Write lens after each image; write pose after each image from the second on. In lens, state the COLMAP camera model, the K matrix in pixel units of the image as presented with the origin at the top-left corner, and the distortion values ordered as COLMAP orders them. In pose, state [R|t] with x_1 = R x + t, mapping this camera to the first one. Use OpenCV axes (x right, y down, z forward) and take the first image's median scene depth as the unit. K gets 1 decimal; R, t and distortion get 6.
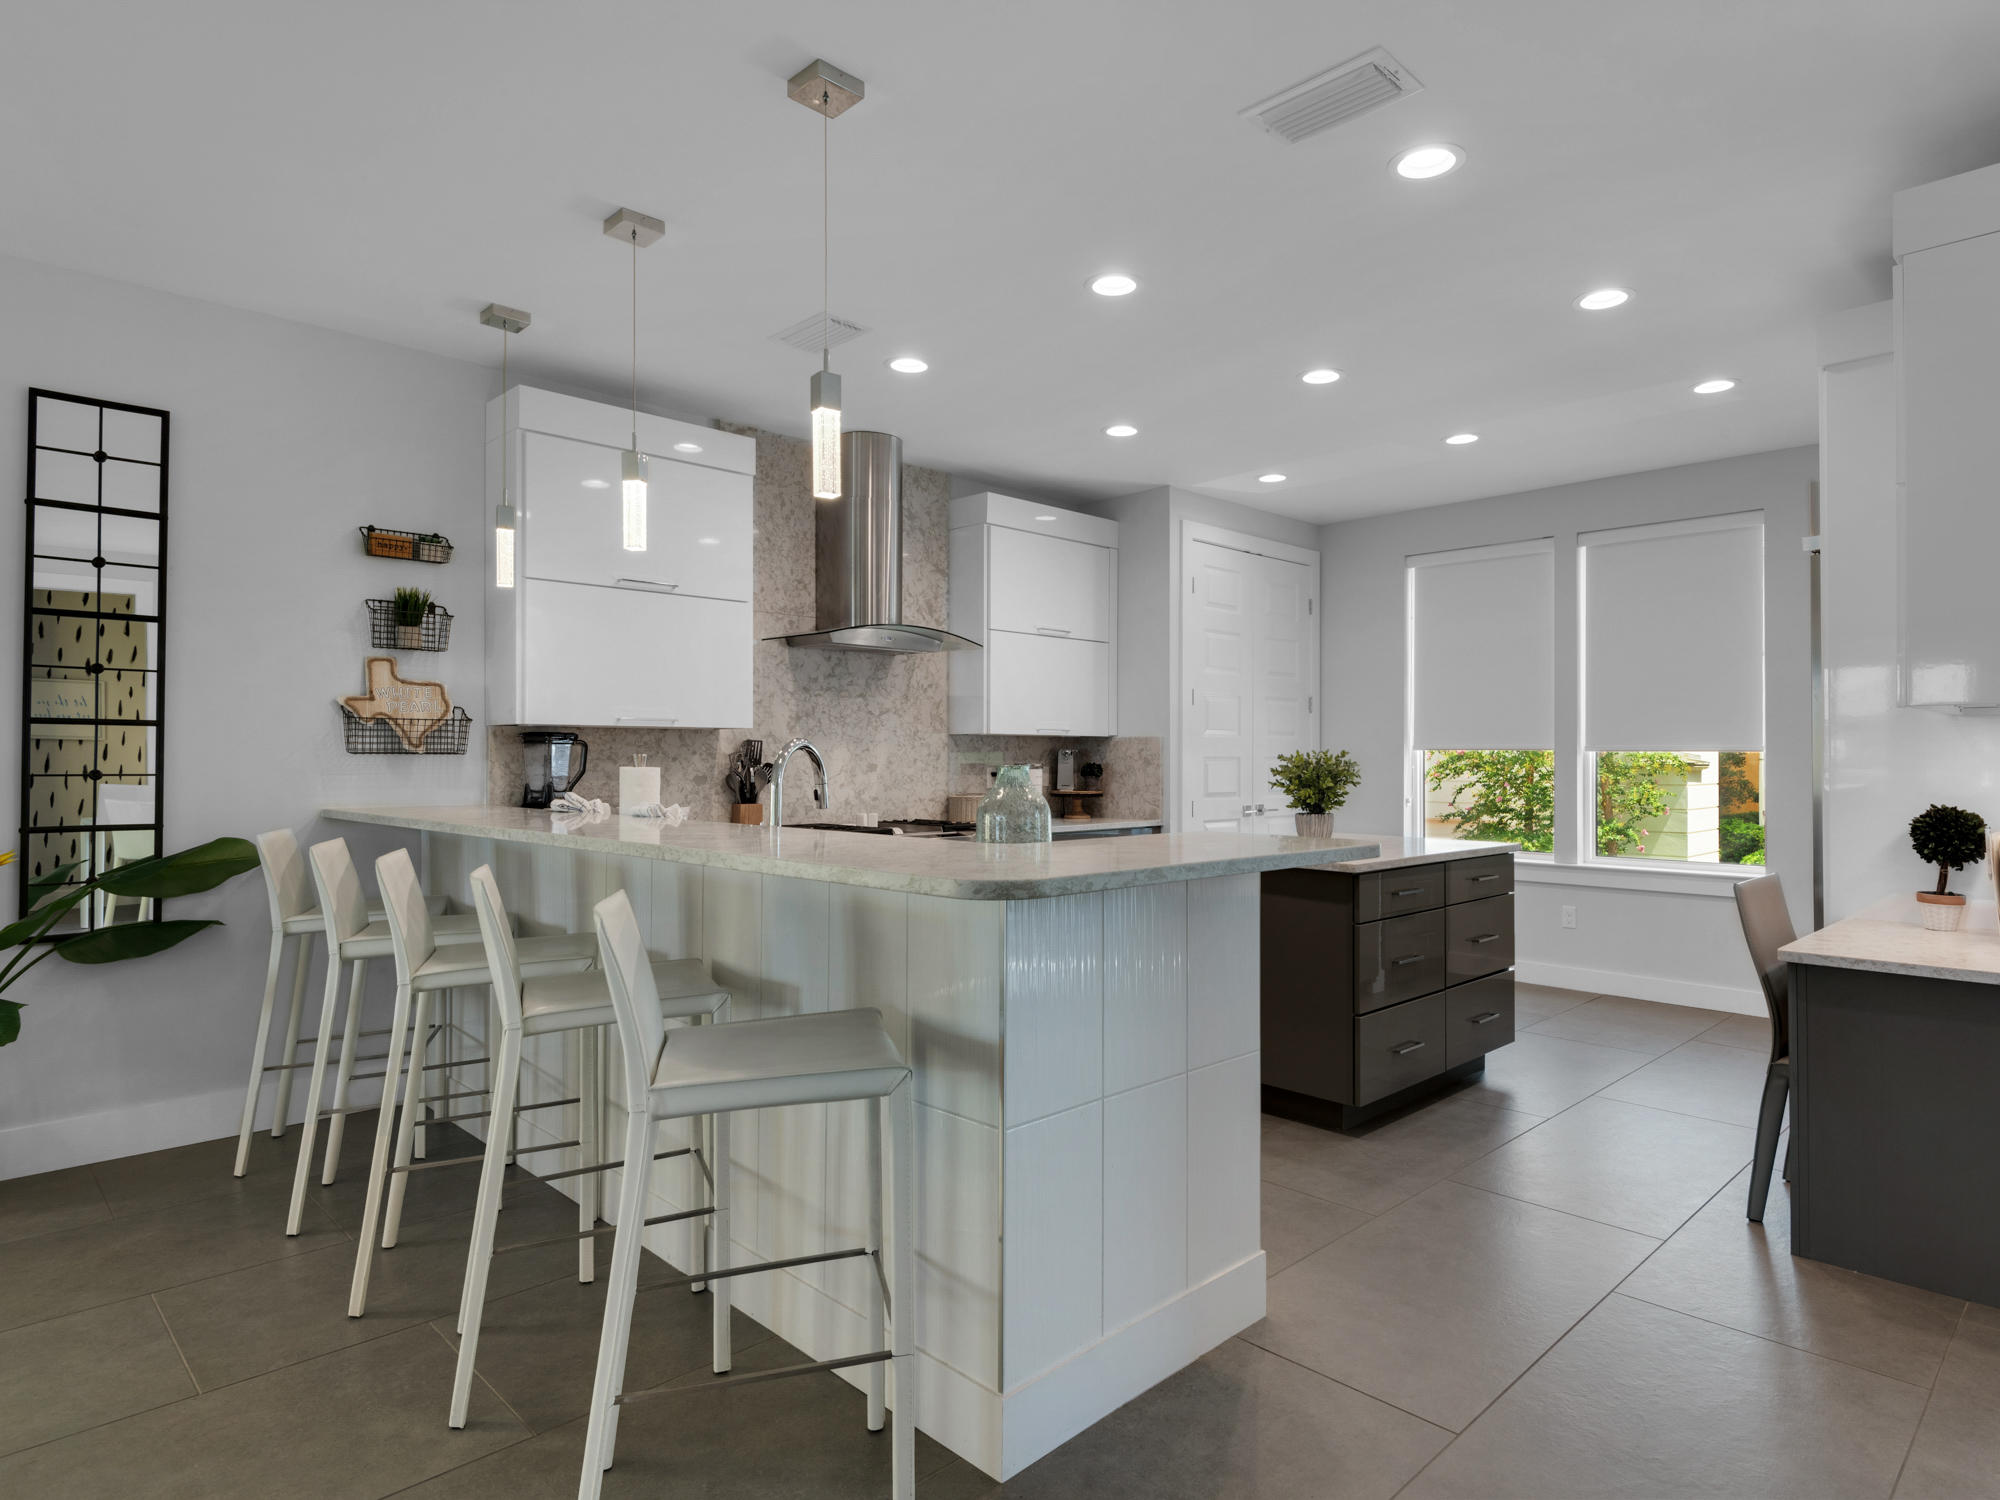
lens RADIAL K [[1067.1, 0, 1000.0], [0, 1067.1, 750.0], [0, 0, 1]] dist [0.020484, -0.000205]
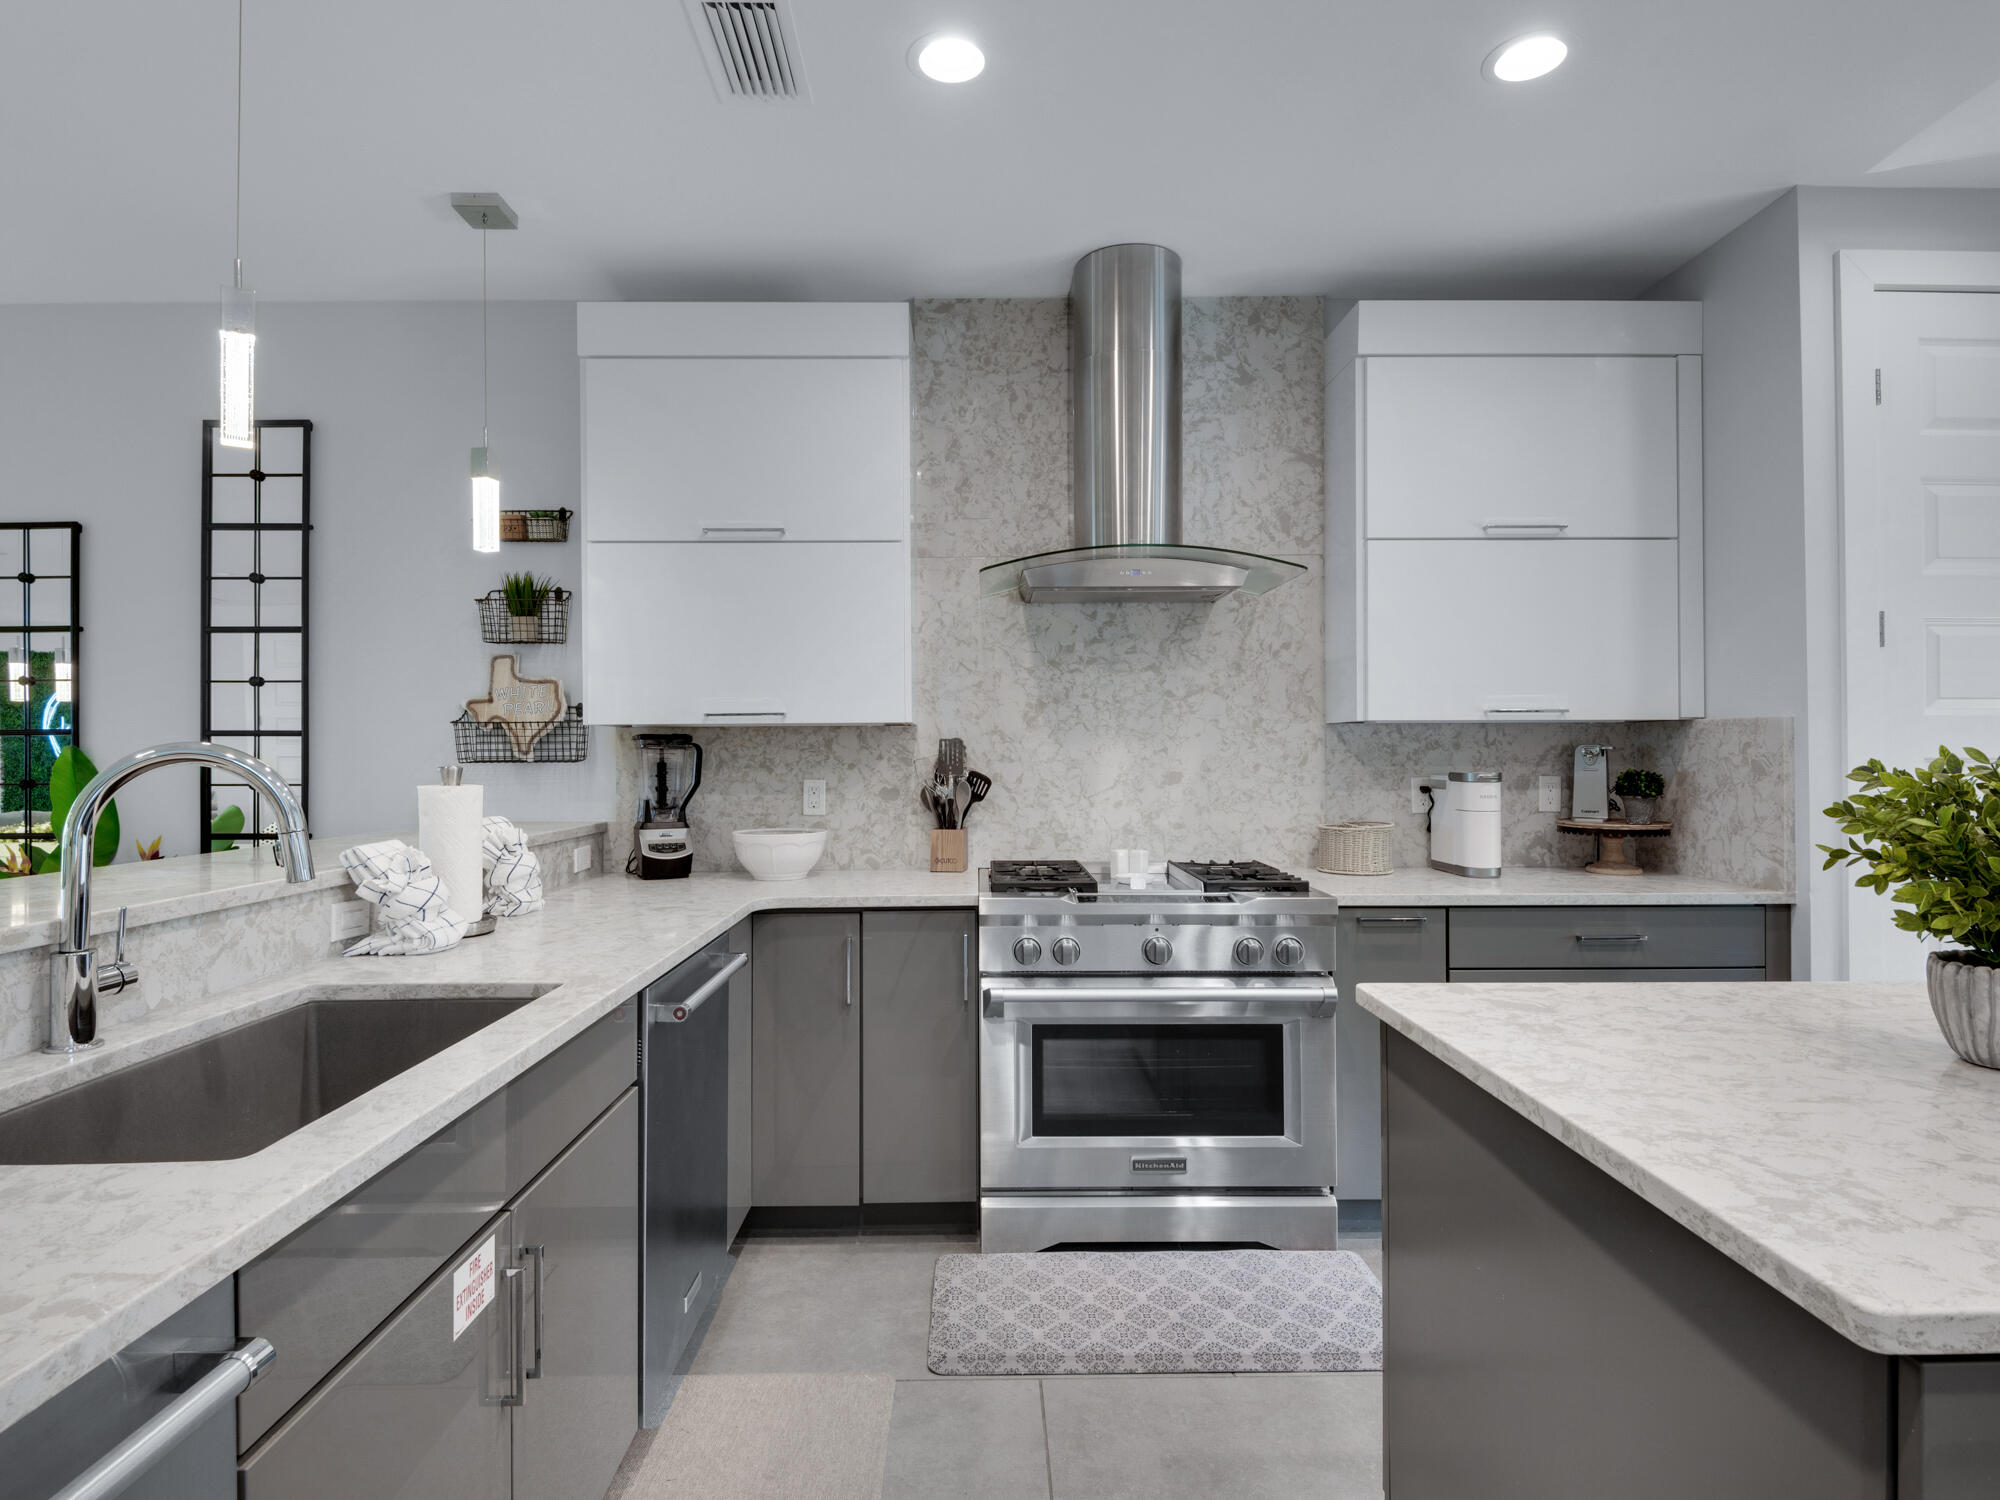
lens RADIAL K [[1009.2, 0, 1032.5], [0, 1009.2, 745.1], [0, 0, 1]] dist [0.021649, 0.000102]
pose [[0.740133, -0.010095, -0.672384, 0.238114], [0.010620, 0.999938, -0.003322, -0.002388], [0.672376, -0.004682, 0.740195, 0.504376]]
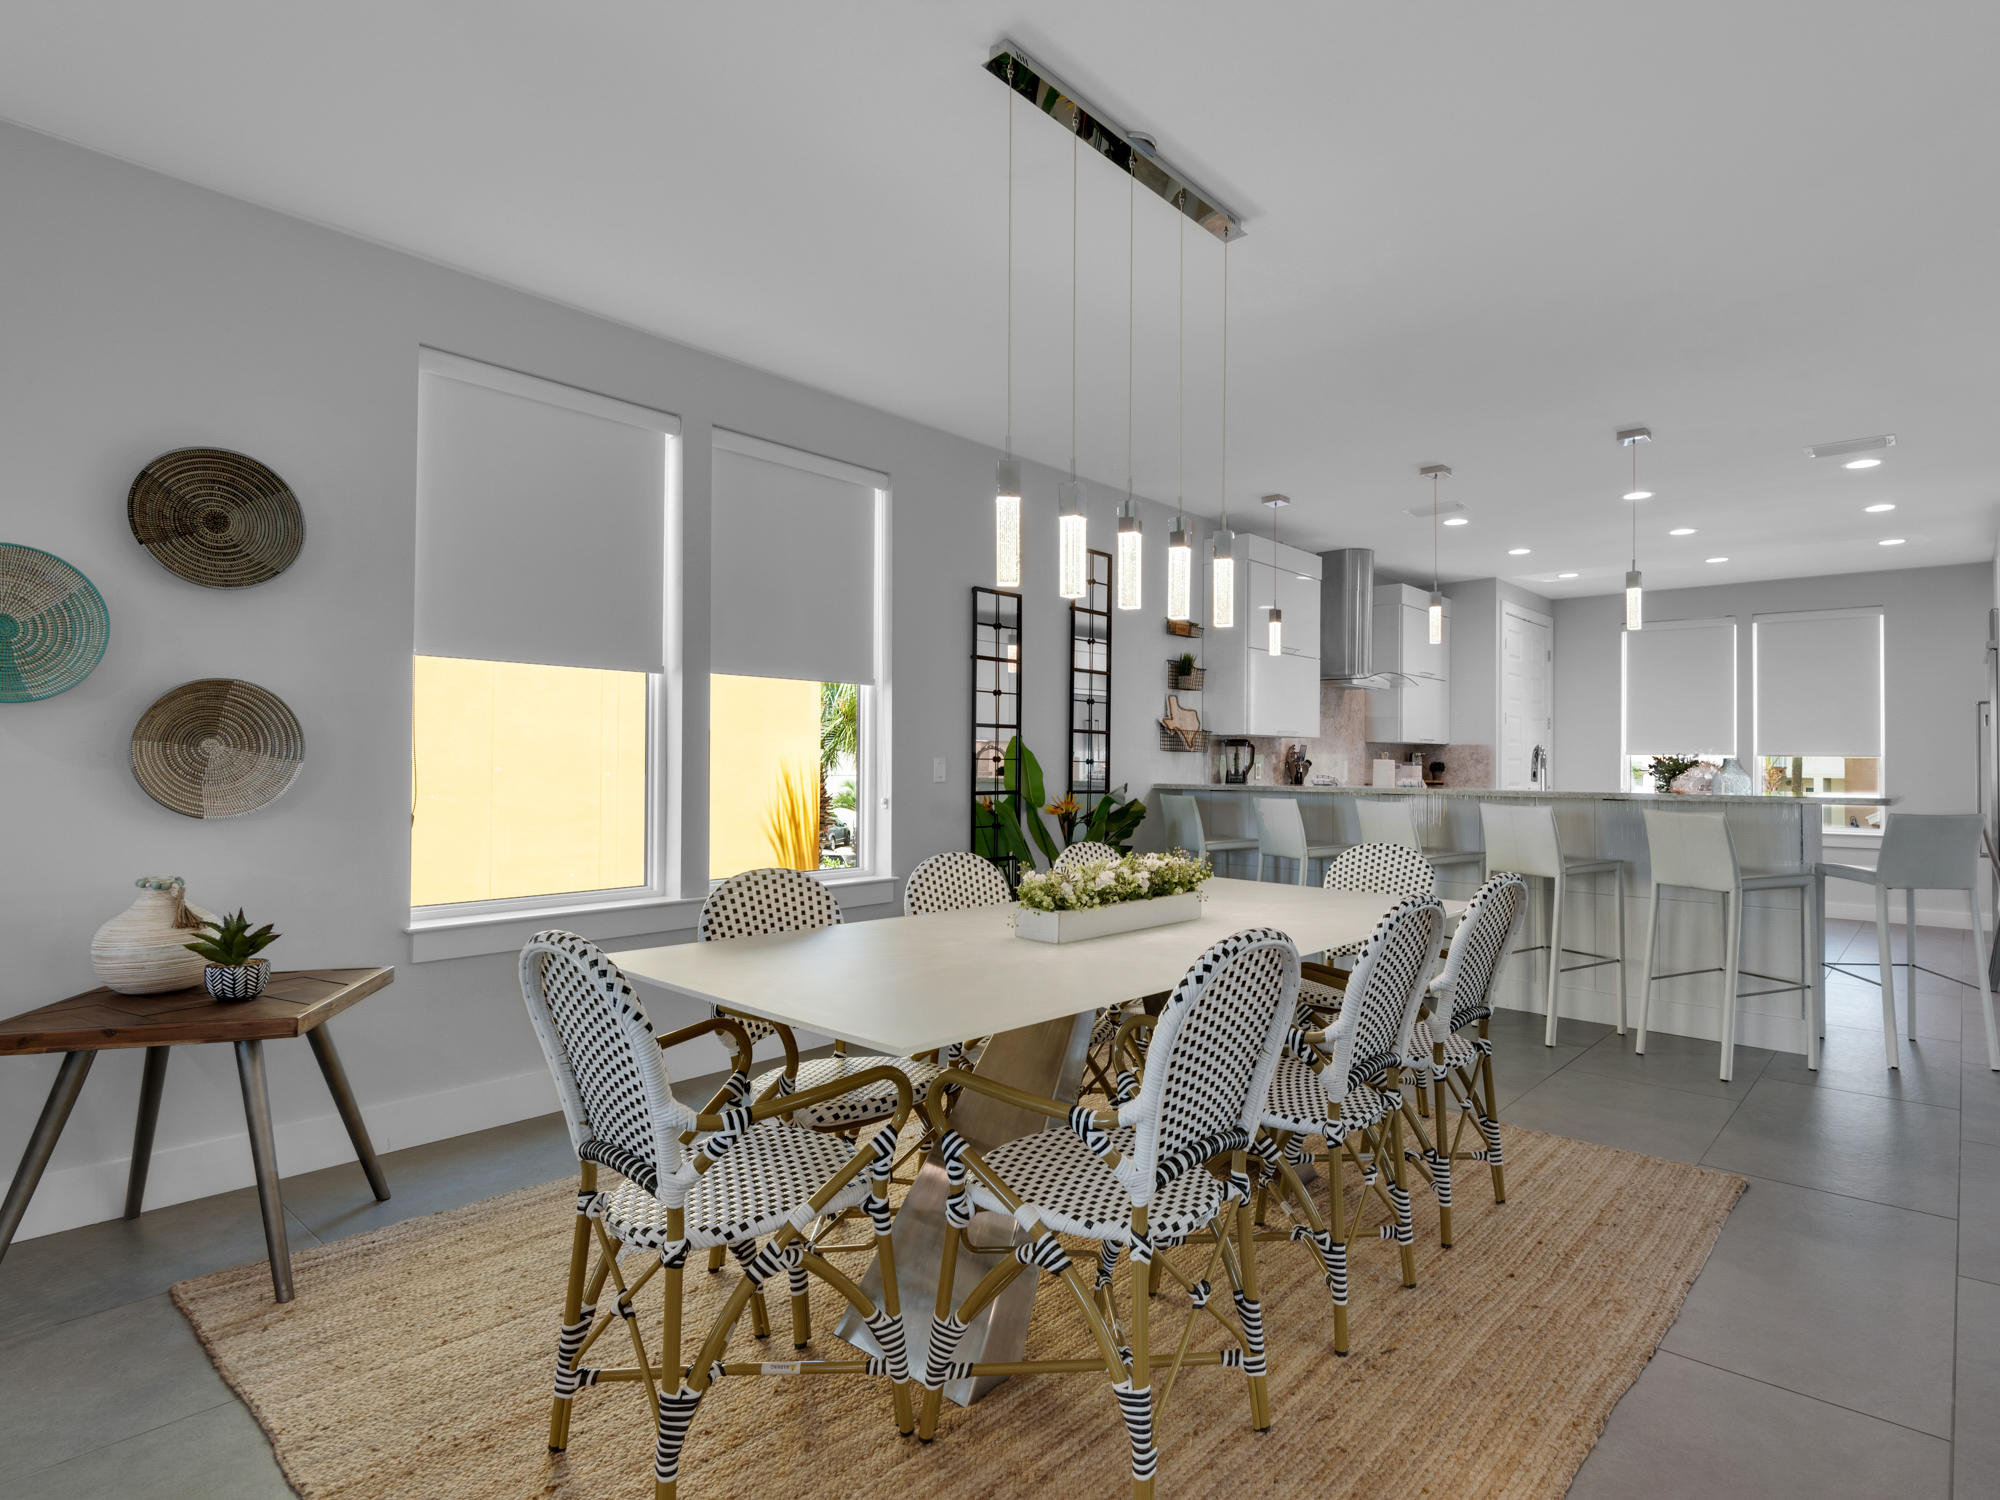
lens RADIAL K [[1009.2, 0, 1032.5], [0, 1009.2, 745.1], [0, 0, 1]] dist [0.021649, 0.000102]
pose [[0.996235, 0.007421, 0.086376, -0.698086], [-0.006598, 0.999930, -0.009816, 0.007371], [-0.086443, 0.009210, 0.996214, -0.410713]]
